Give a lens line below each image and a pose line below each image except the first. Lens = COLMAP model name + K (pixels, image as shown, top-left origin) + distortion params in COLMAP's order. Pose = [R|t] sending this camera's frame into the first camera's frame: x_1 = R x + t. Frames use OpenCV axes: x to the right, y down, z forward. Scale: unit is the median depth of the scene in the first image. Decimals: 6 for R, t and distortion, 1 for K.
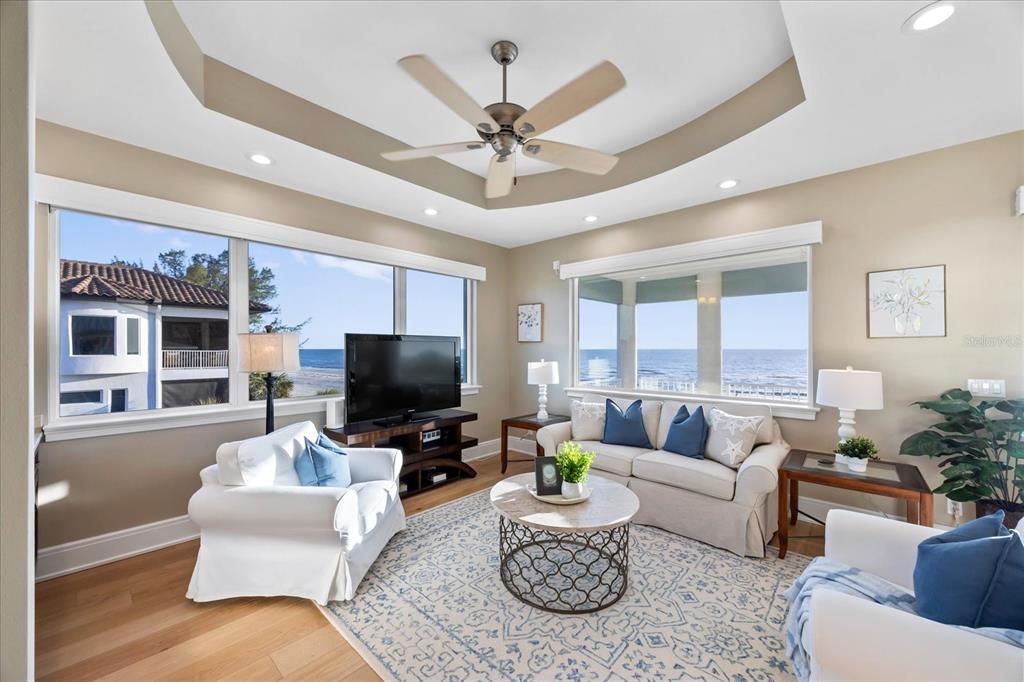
lens RADIAL K [[392.4, 0, 510.6], [0, 392.4, 349.9], [0, 0, 1]] dist [-0.001104, -0.000122]
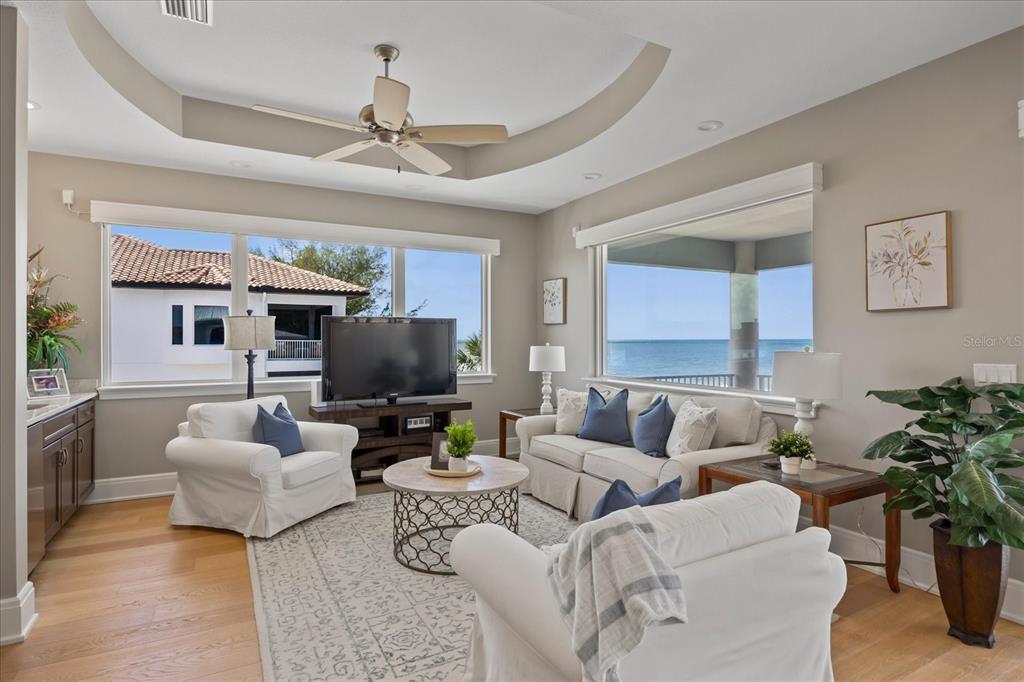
lens RADIAL K [[536.0, 0, 512.0], [0, 536.0, 341.0], [0, 0, 1]] dist [-0.014952, 0.000916]
pose [[0.946140, -0.000080, -0.323759, 0.560515], [0.000383, 1.000000, 0.000874, 0.026233], [0.323759, -0.000951, 0.946139, -0.200809]]
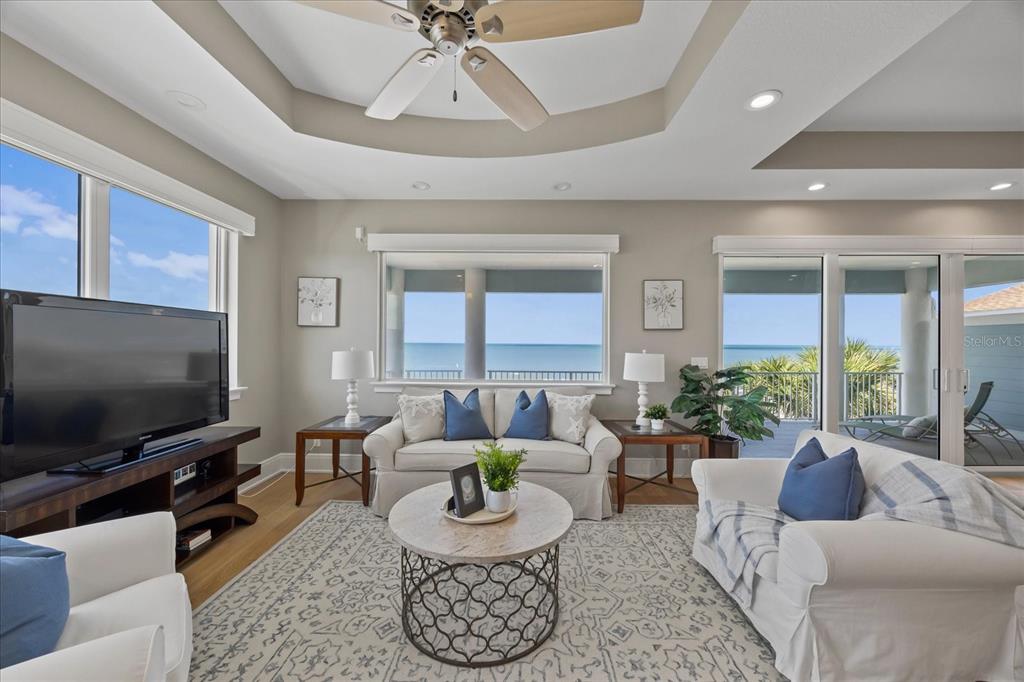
lens RADIAL K [[391.0, 0, 518.6], [0, 391.0, 344.4], [0, 0, 1]] dist [-0.002585, 0.000026]
pose [[0.747049, 0.003531, 0.664760, -0.276527], [-0.005198, 0.999986, 0.000530, 0.021890], [-0.664749, -0.003851, 0.747057, 0.274750]]
